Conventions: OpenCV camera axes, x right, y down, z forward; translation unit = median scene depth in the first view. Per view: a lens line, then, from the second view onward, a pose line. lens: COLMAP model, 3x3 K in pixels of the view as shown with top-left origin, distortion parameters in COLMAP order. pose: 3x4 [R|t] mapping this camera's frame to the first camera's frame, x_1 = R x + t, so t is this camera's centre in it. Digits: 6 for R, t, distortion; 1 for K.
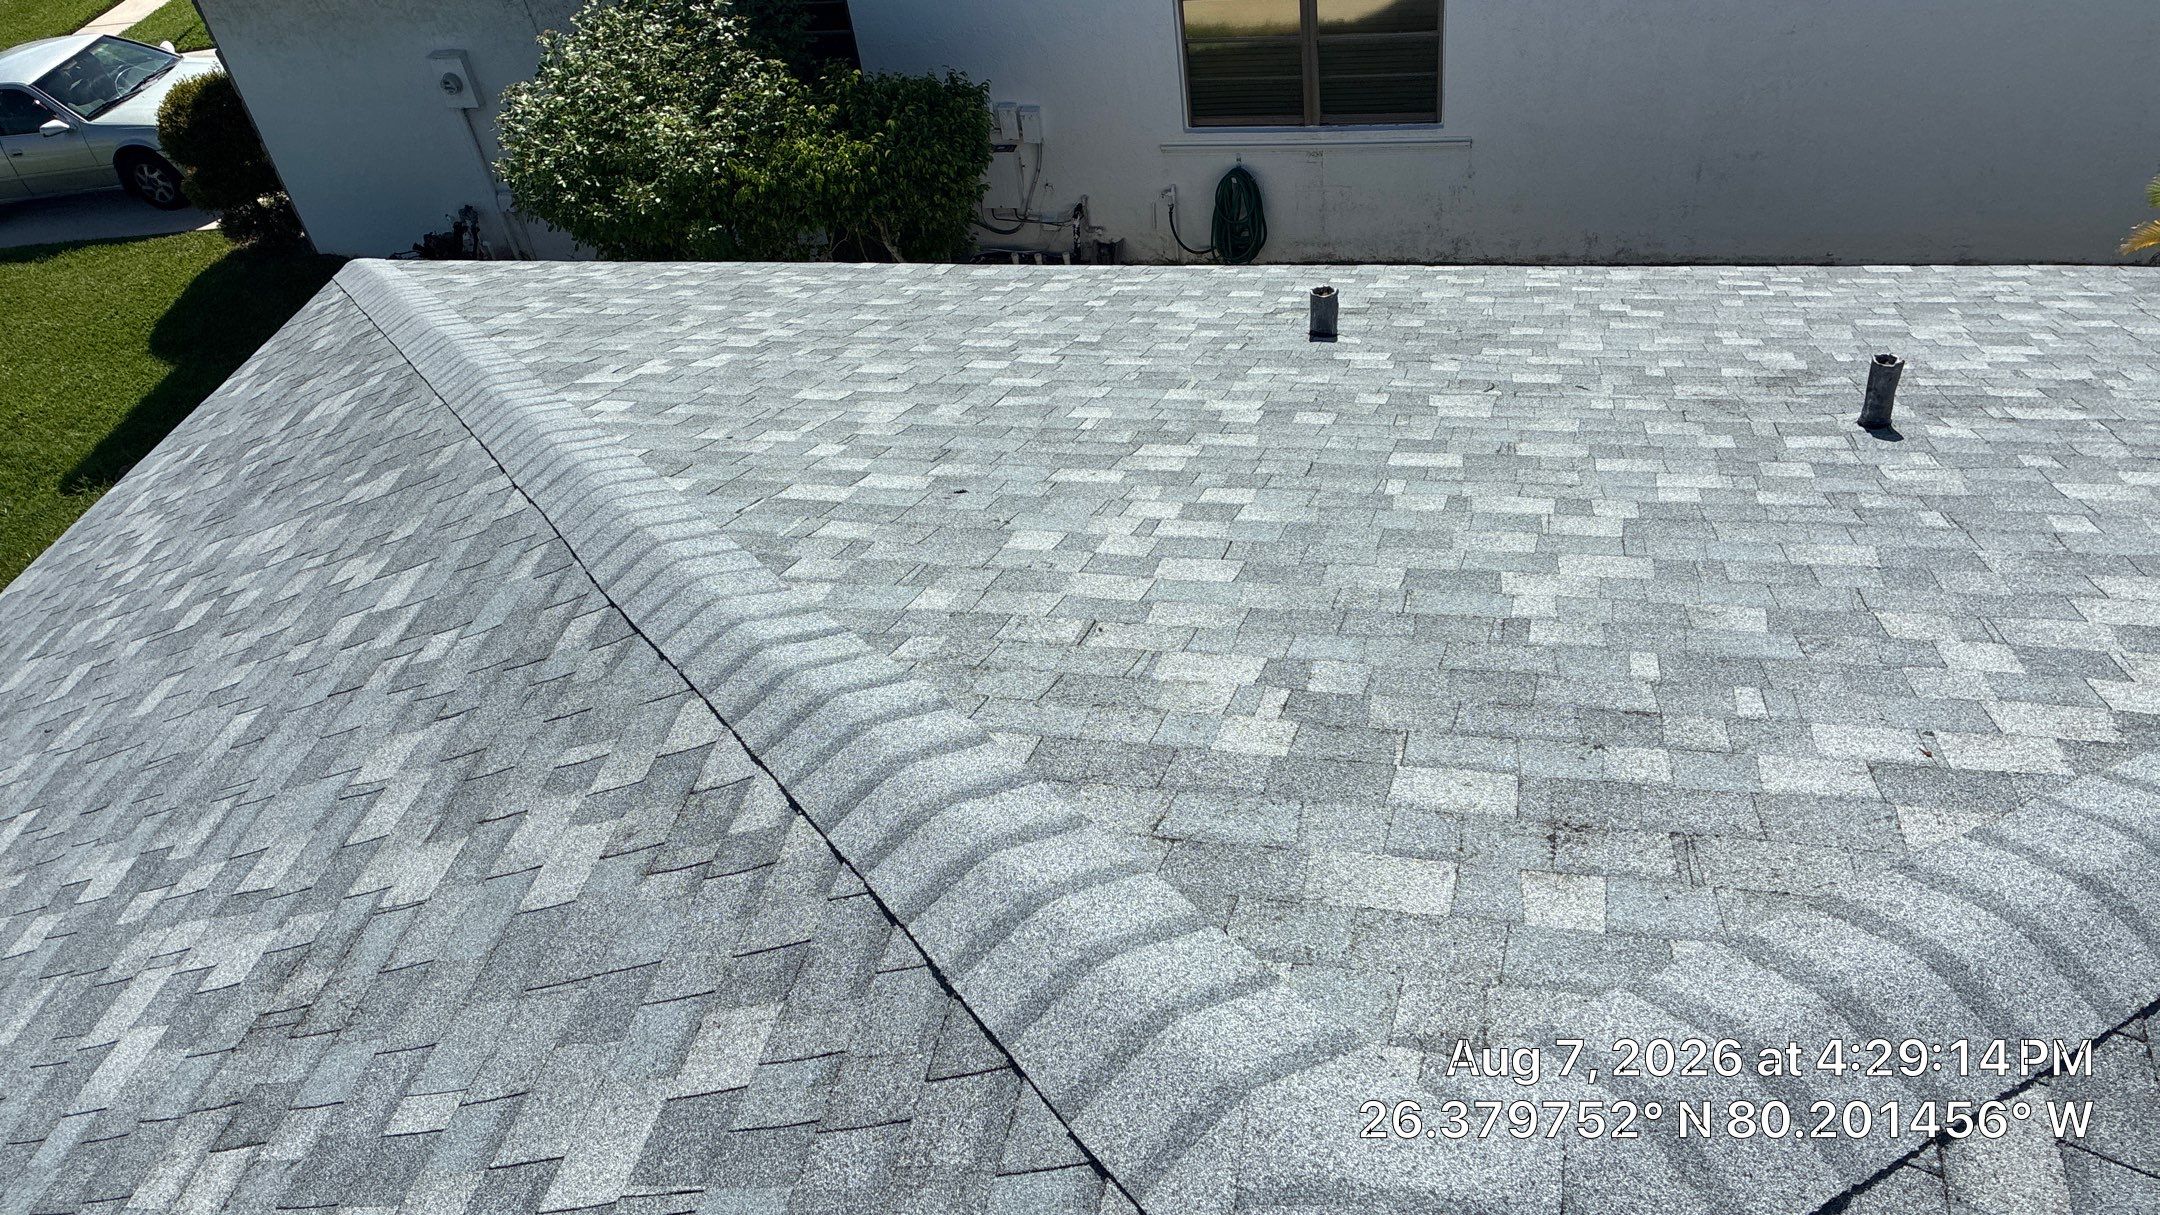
lens RADIAL K [[1631.1, 0, 1087.0], [0, 1631.1, 622.6], [0, 0, 1]] dist [0.053319, -0.053531]
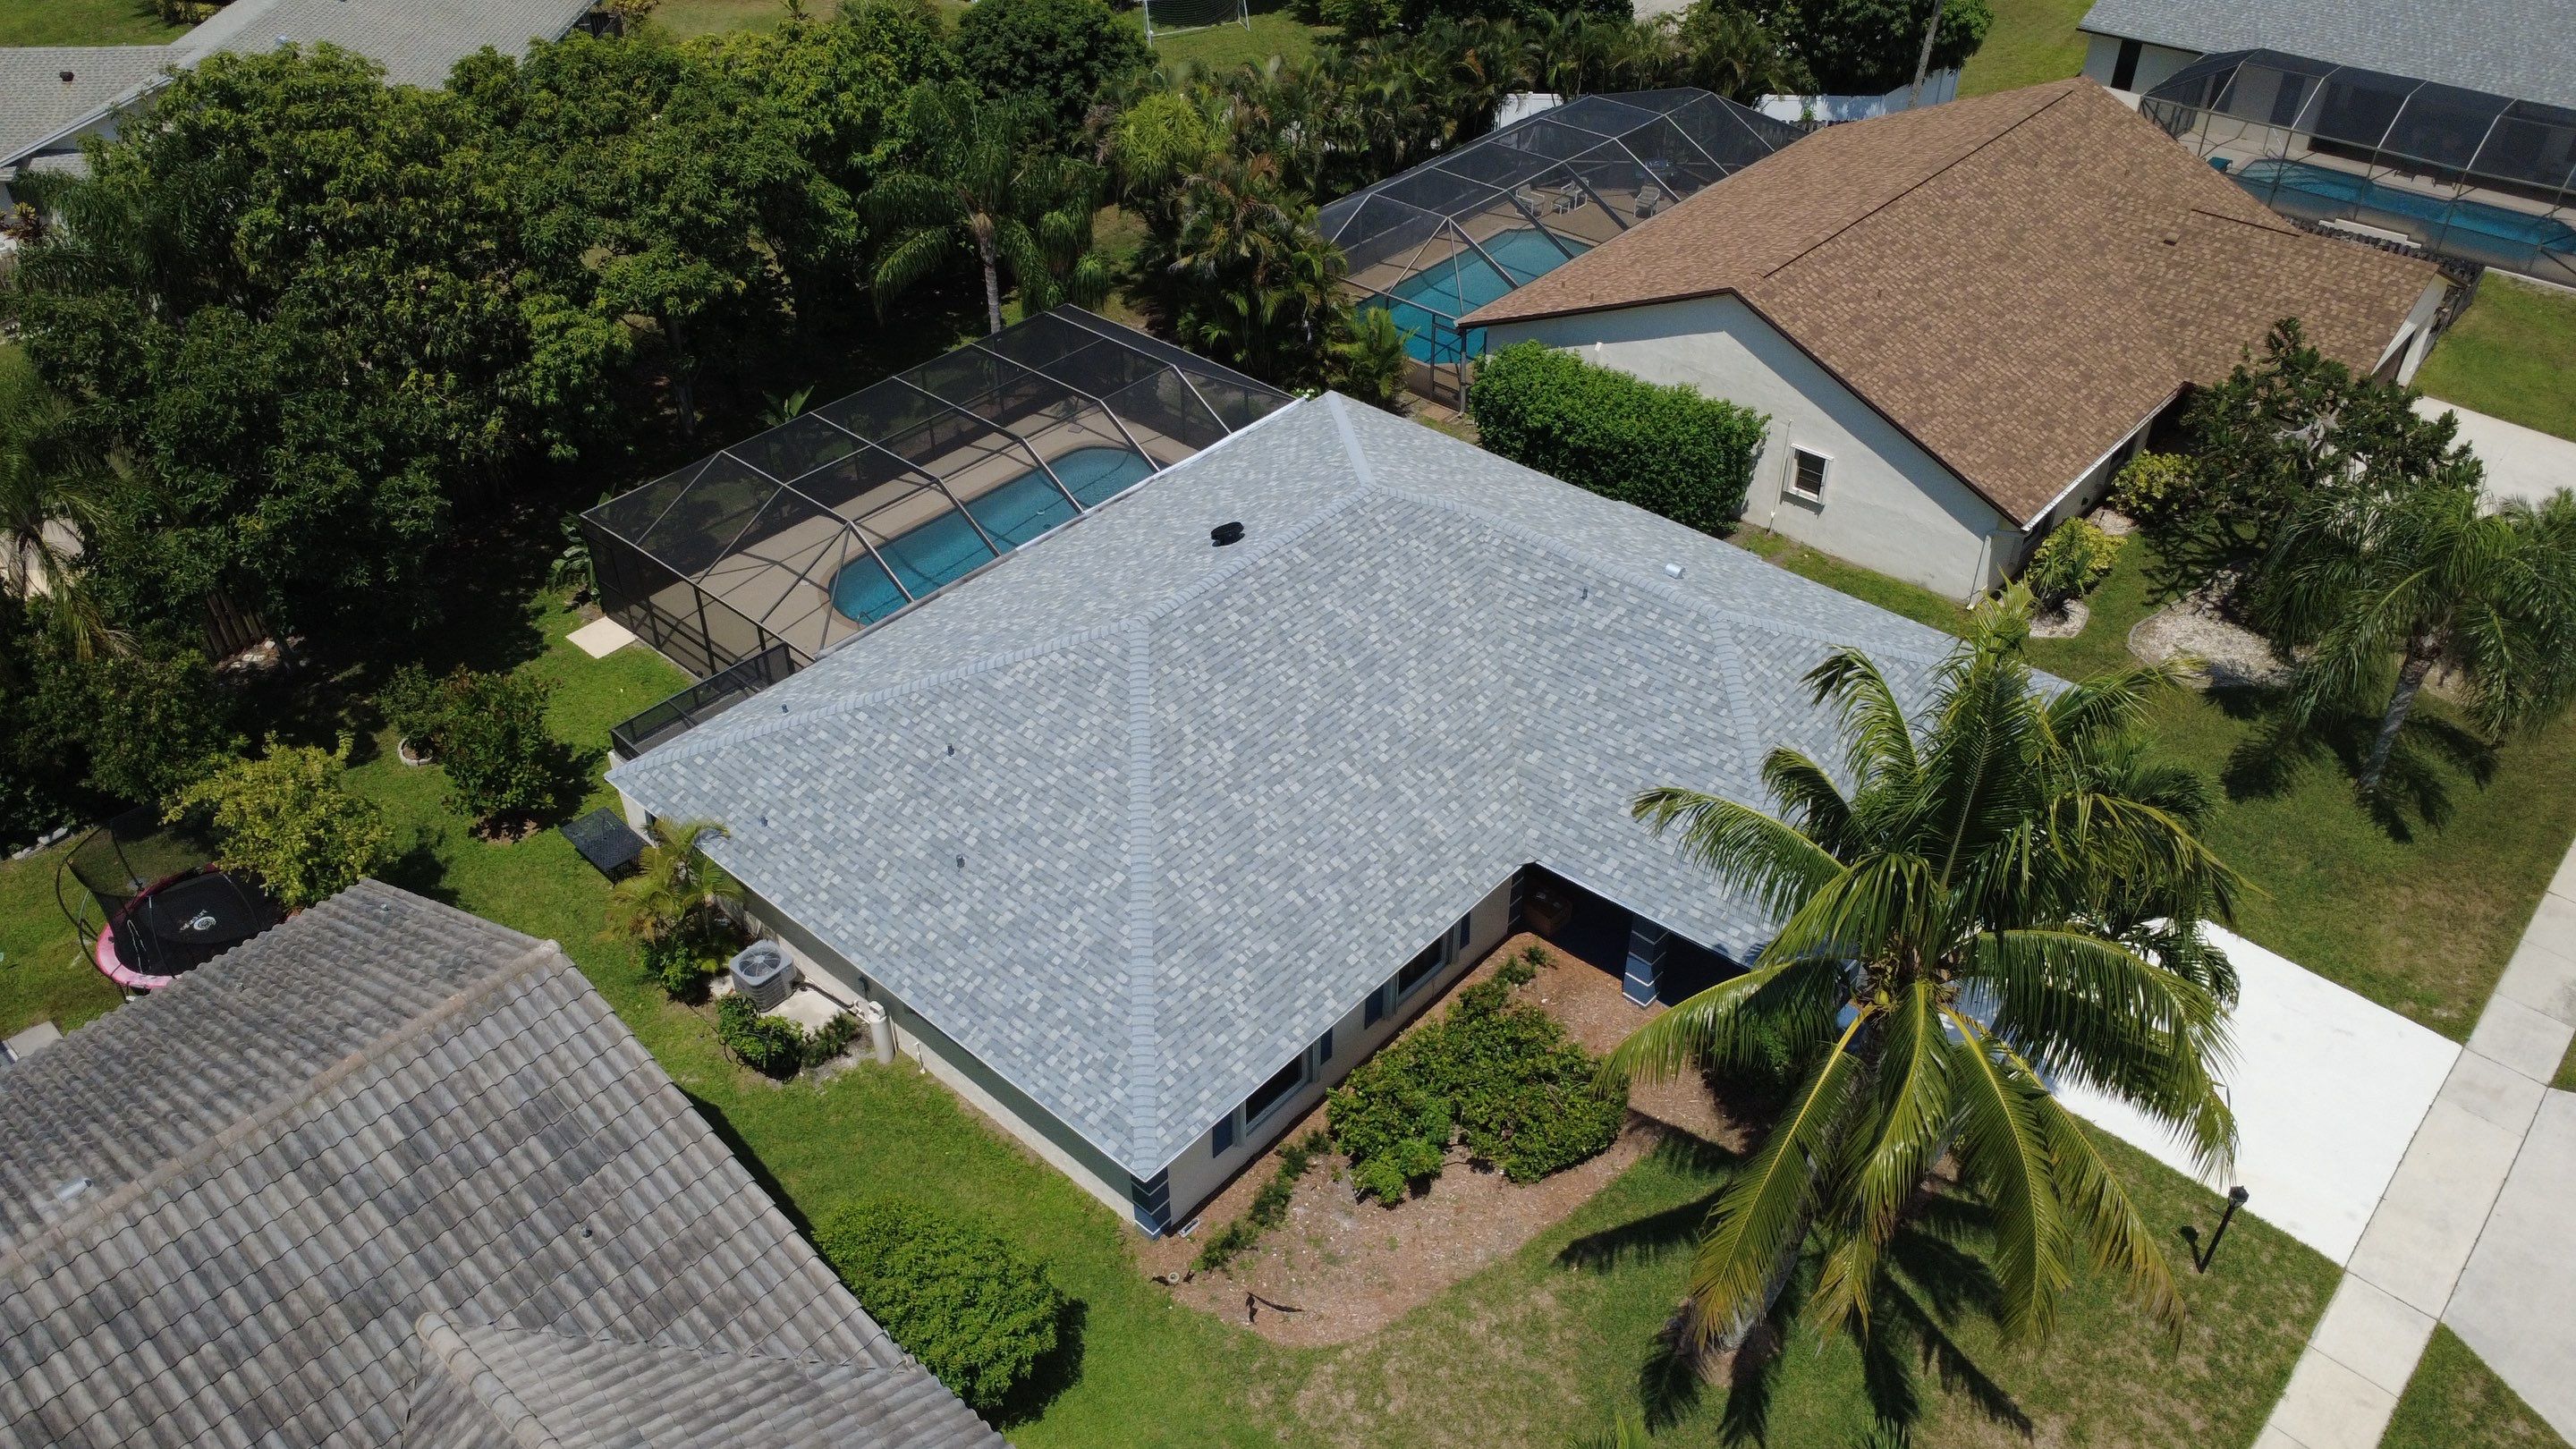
lens RADIAL K [[1880.8, 0, 1288.8], [0, 1880.8, 722.9], [0, 0, 1]] dist [-0.002820, 0.005569]
pose [[-0.868790, -0.184915, 0.459359, -1.452593], [0.402192, 0.277656, 0.872438, -2.212987], [-0.288871, 0.942716, -0.166854, 0.673962]]
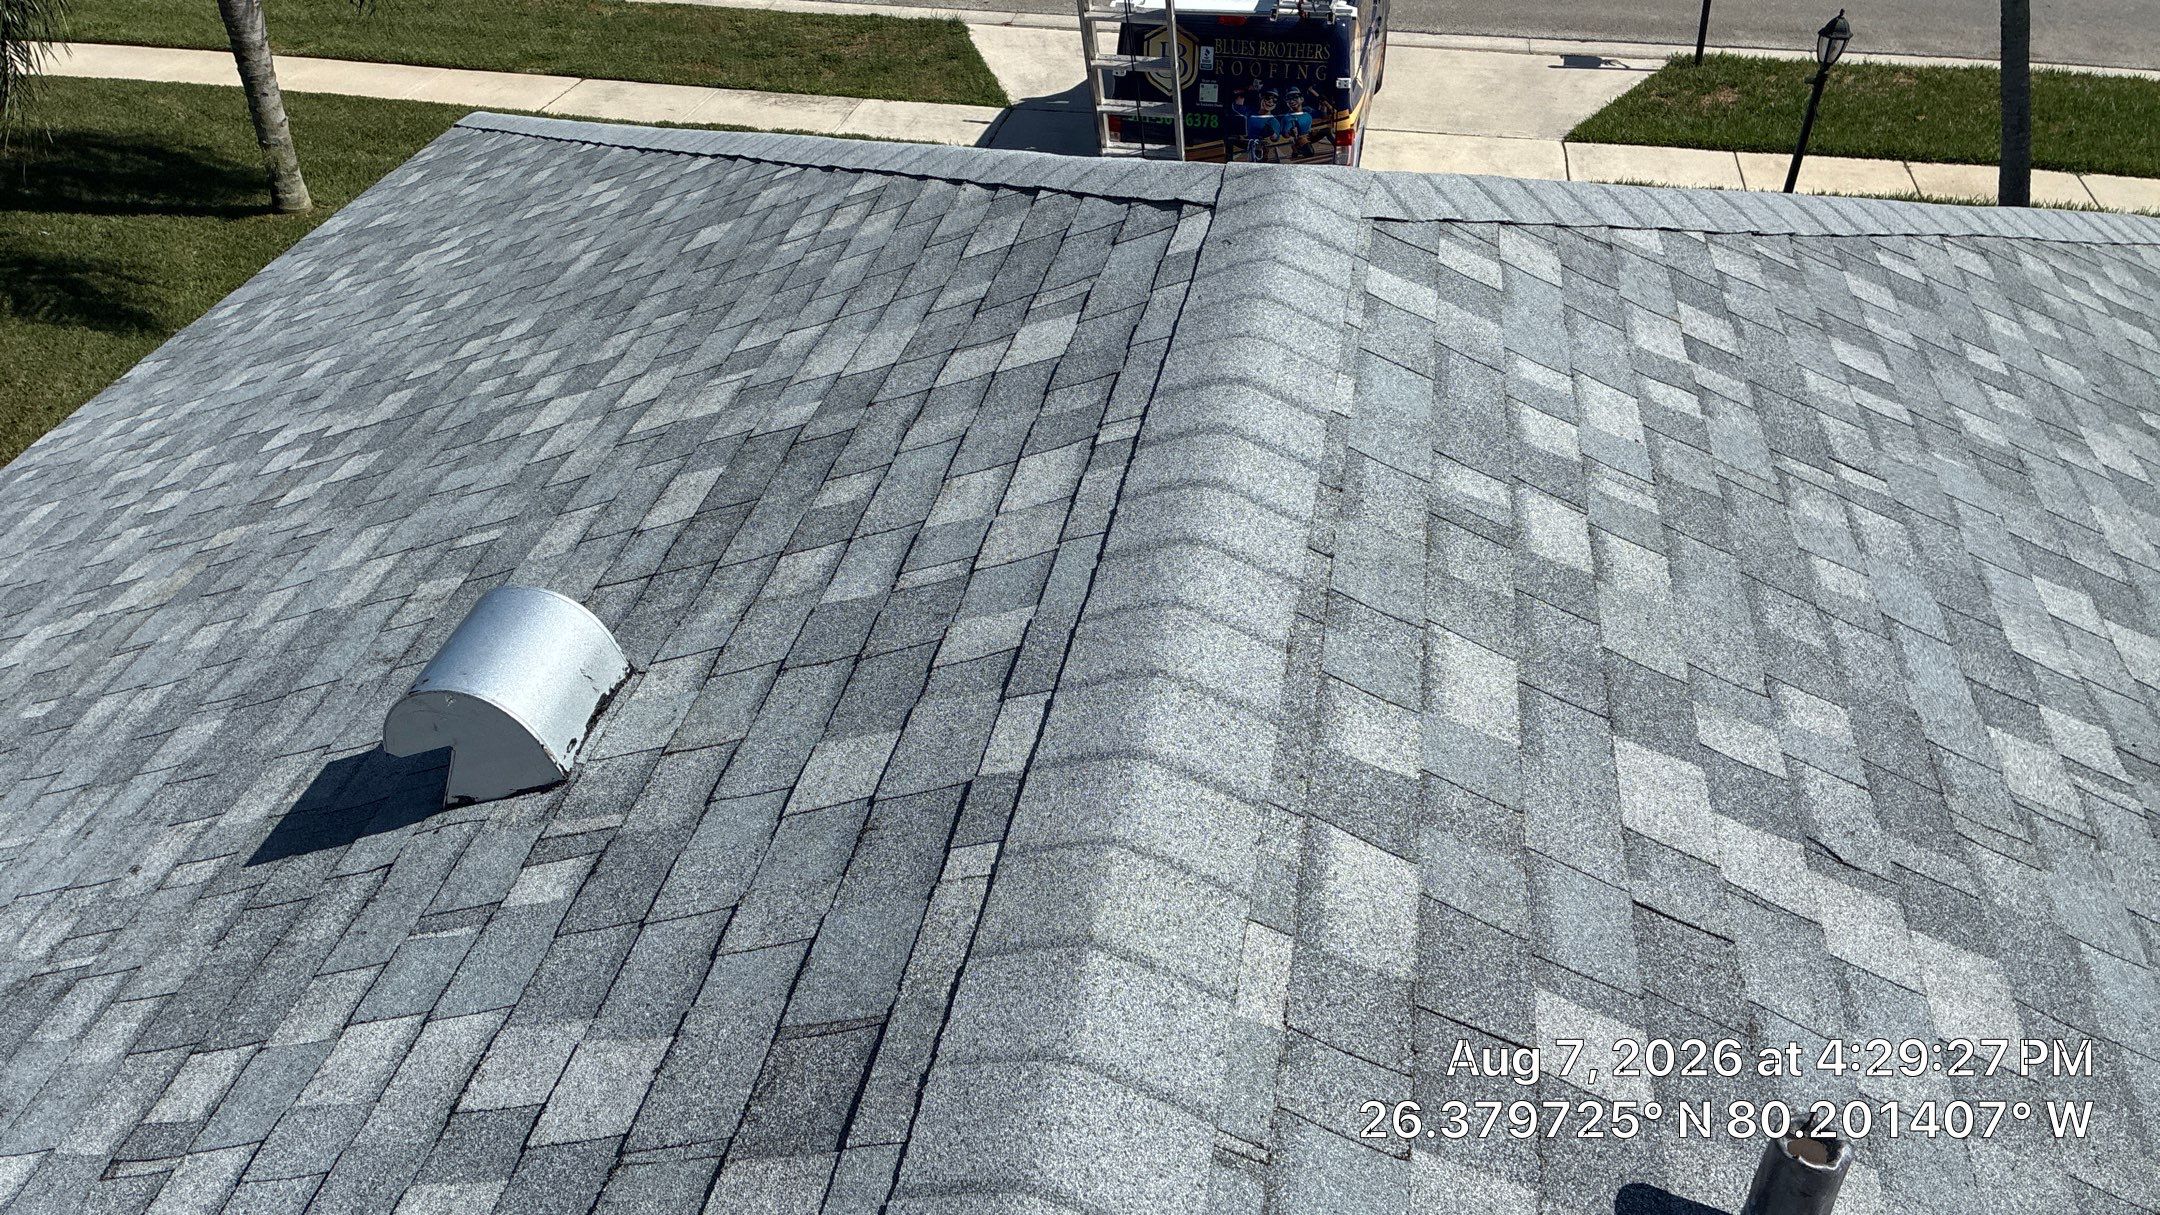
lens RADIAL K [[1631.1, 0, 1086.7], [0, 1631.1, 596.5], [0, 0, 1]] dist [0.053319, -0.053531]
pose [[0.037571, 0.694402, -0.718605, -0.404963], [-0.649453, 0.563501, 0.510566, 0.396575], [0.759473, 0.447518, 0.472153, -0.284979]]
